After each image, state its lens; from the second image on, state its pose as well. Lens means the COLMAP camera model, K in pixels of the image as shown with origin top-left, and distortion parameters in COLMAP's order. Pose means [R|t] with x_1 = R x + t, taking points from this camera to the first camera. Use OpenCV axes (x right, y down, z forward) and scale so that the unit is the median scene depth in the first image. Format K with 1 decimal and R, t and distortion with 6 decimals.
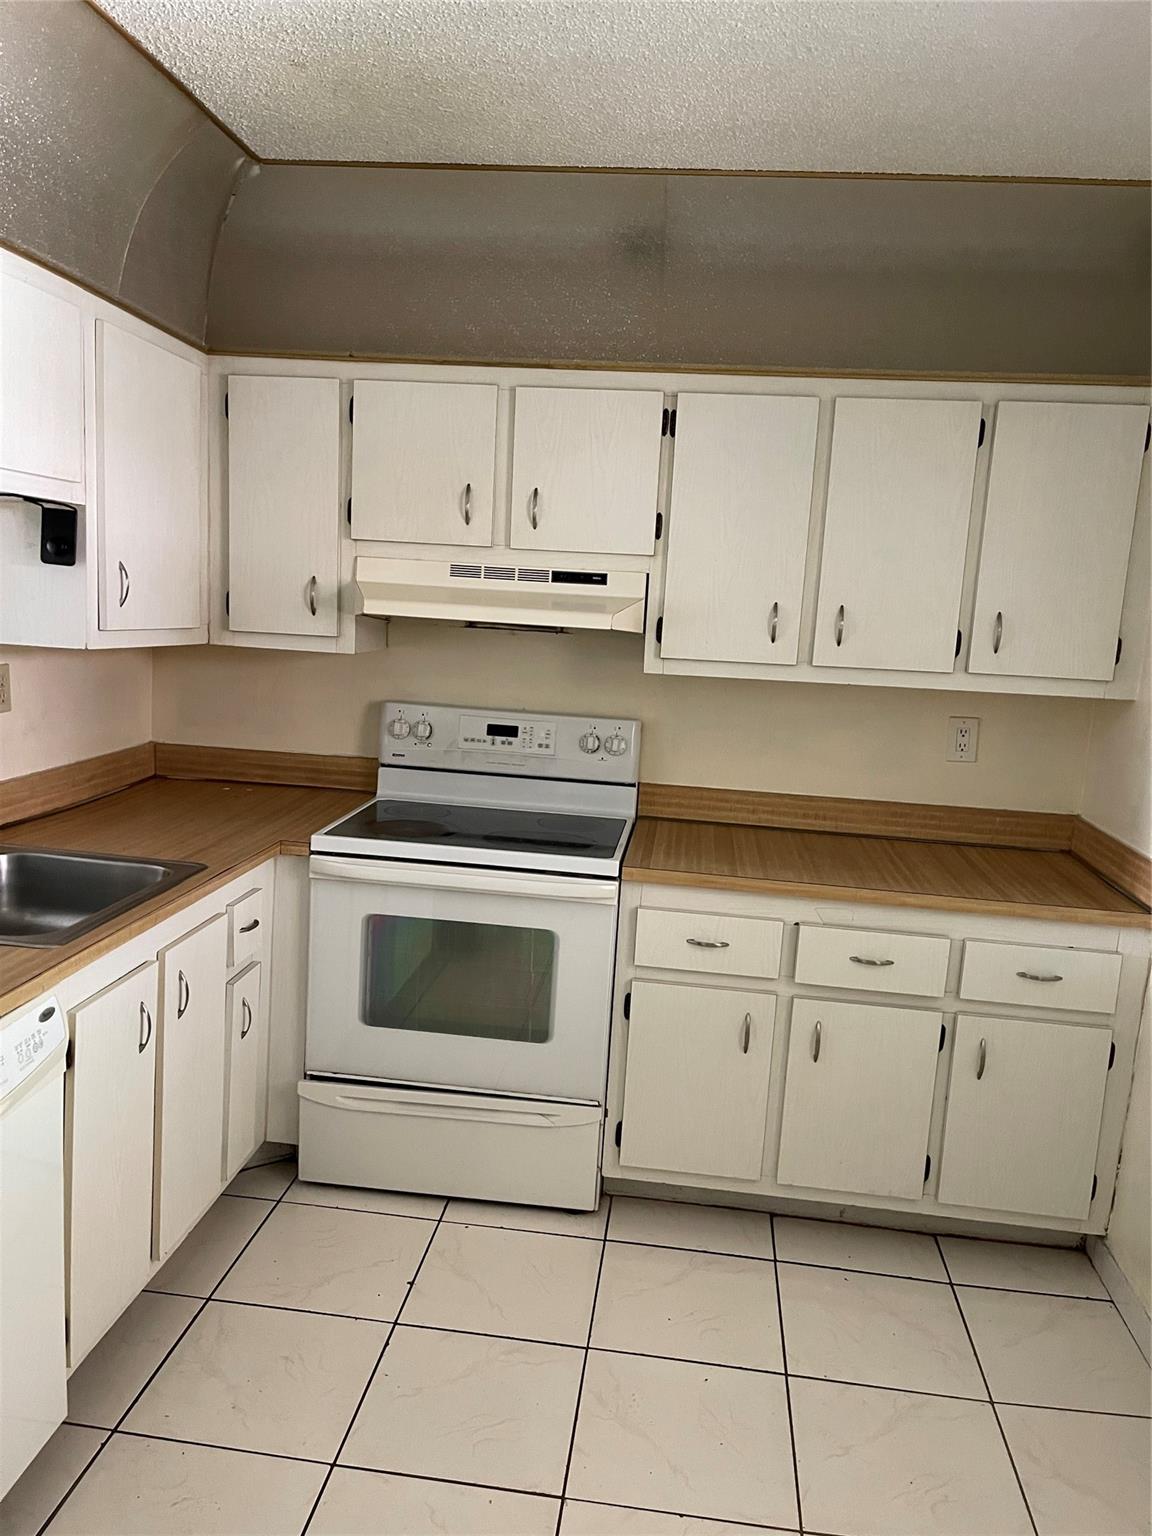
lens RADIAL K [[1126.5, 0, 576.0], [0, 1126.5, 768.0], [0, 0, 1]] dist [0.069419, -0.000676]
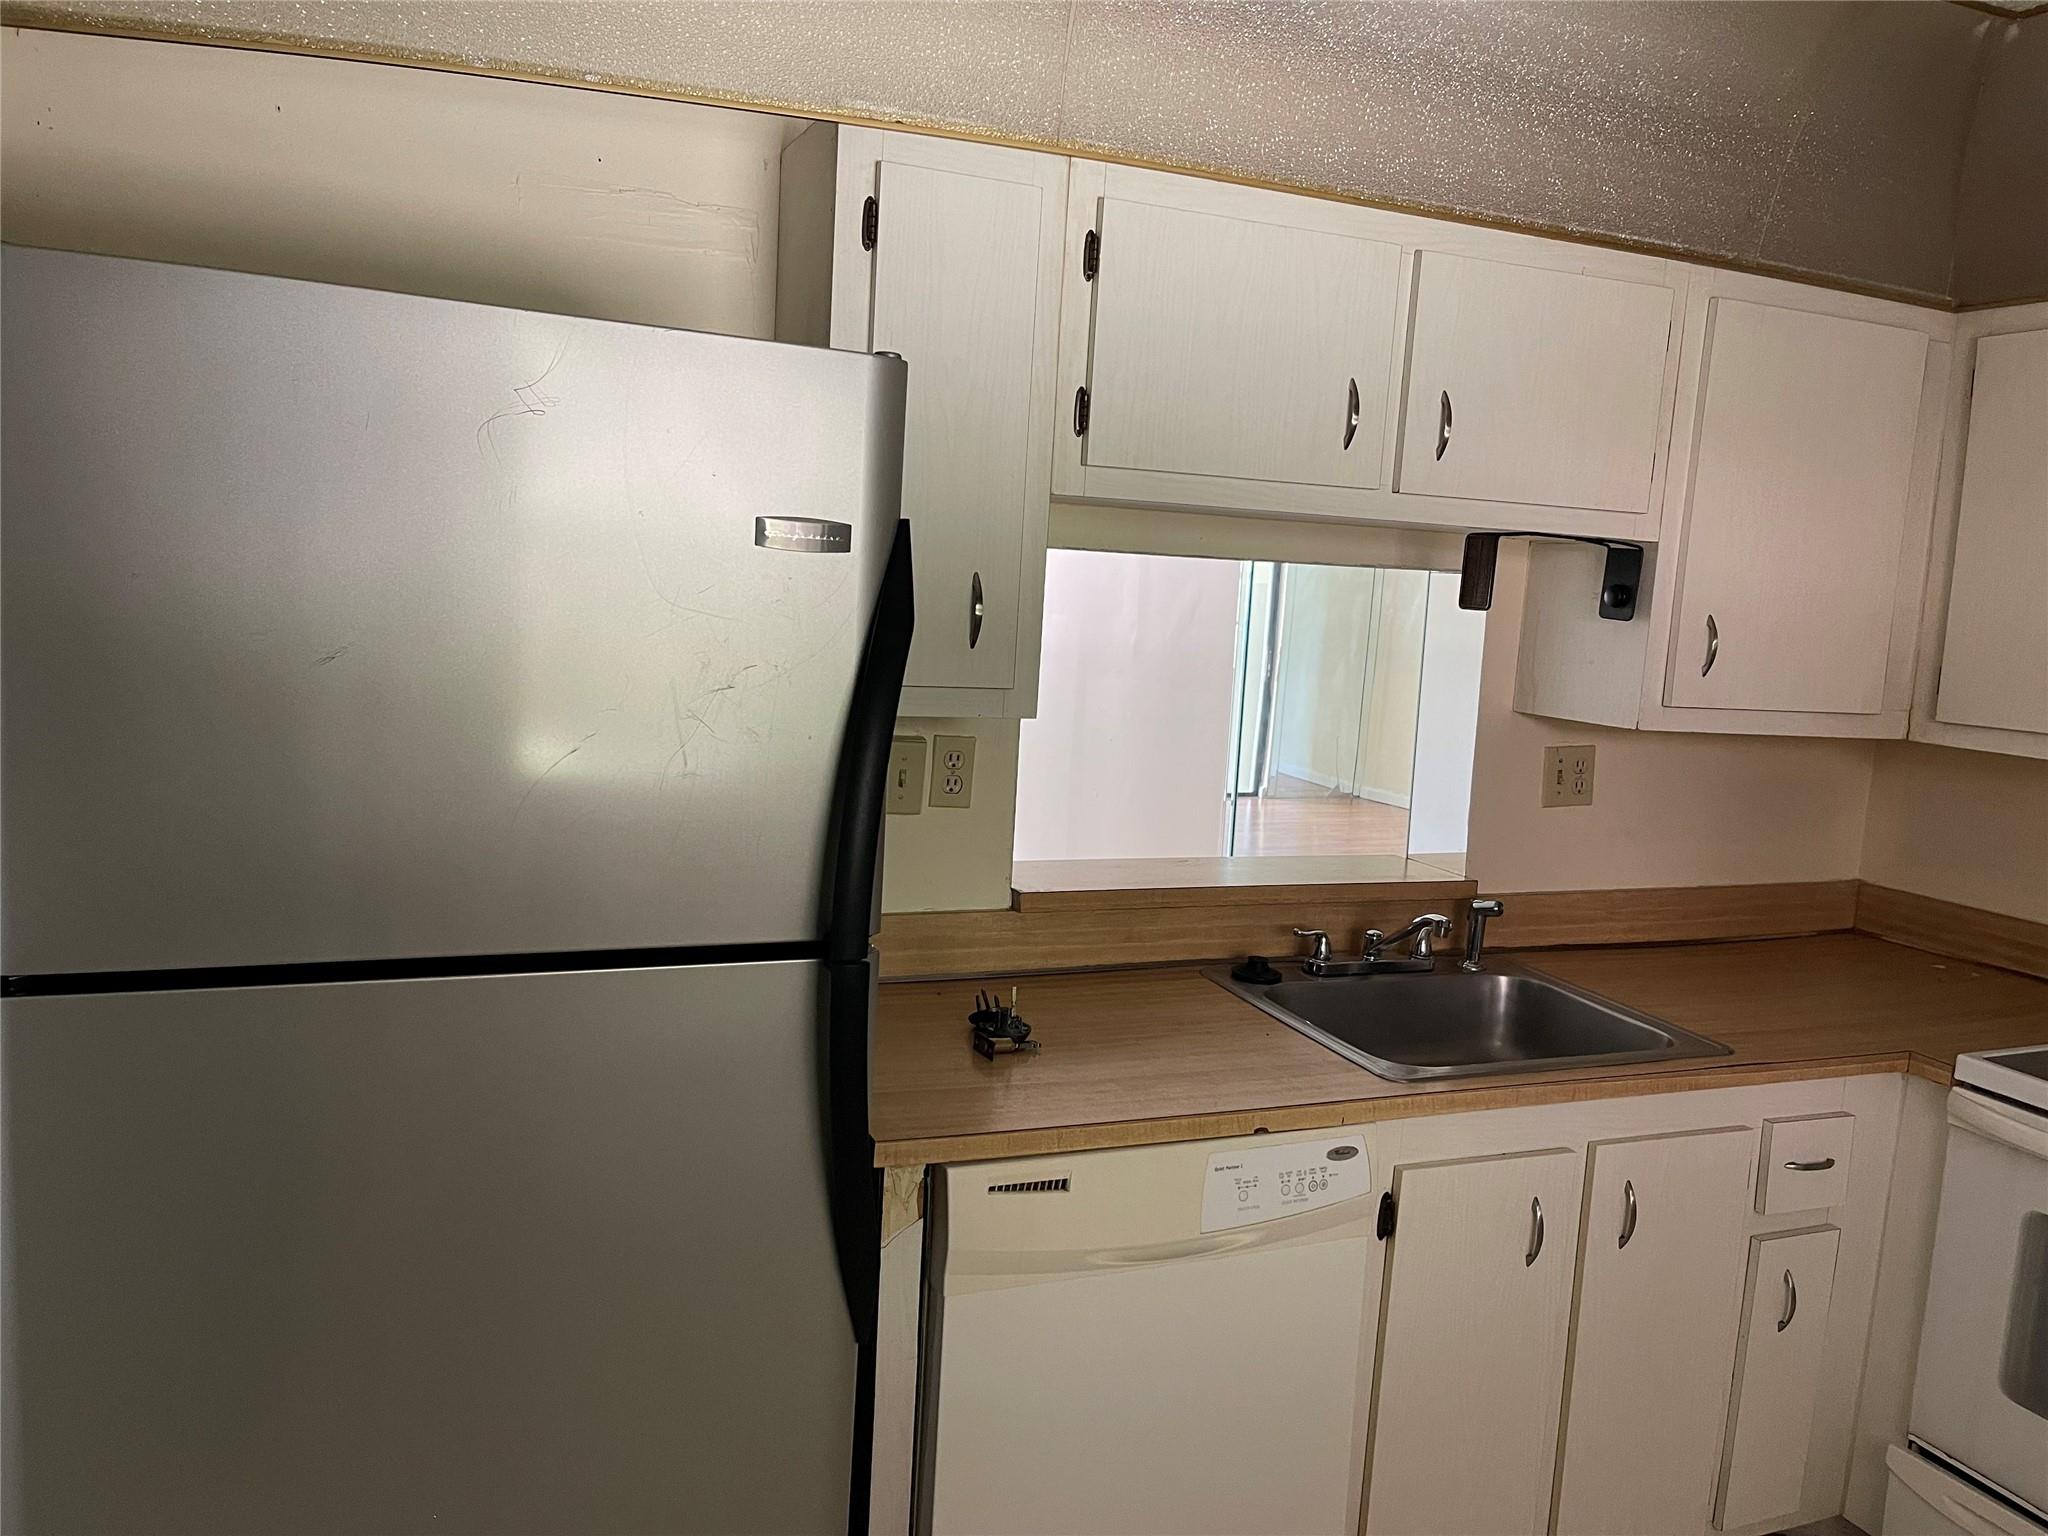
lens RADIAL K [[1497.6, 0, 1024.0], [0, 1497.6, 768.0], [0, 0, 1]] dist [-0.003066, -0.003804]
pose [[0.485198, 0.078321, -0.870890, 0.212279], [-0.158623, 0.987339, 0.000420, -0.013367], [0.859896, 0.137940, 0.491478, 0.149821]]
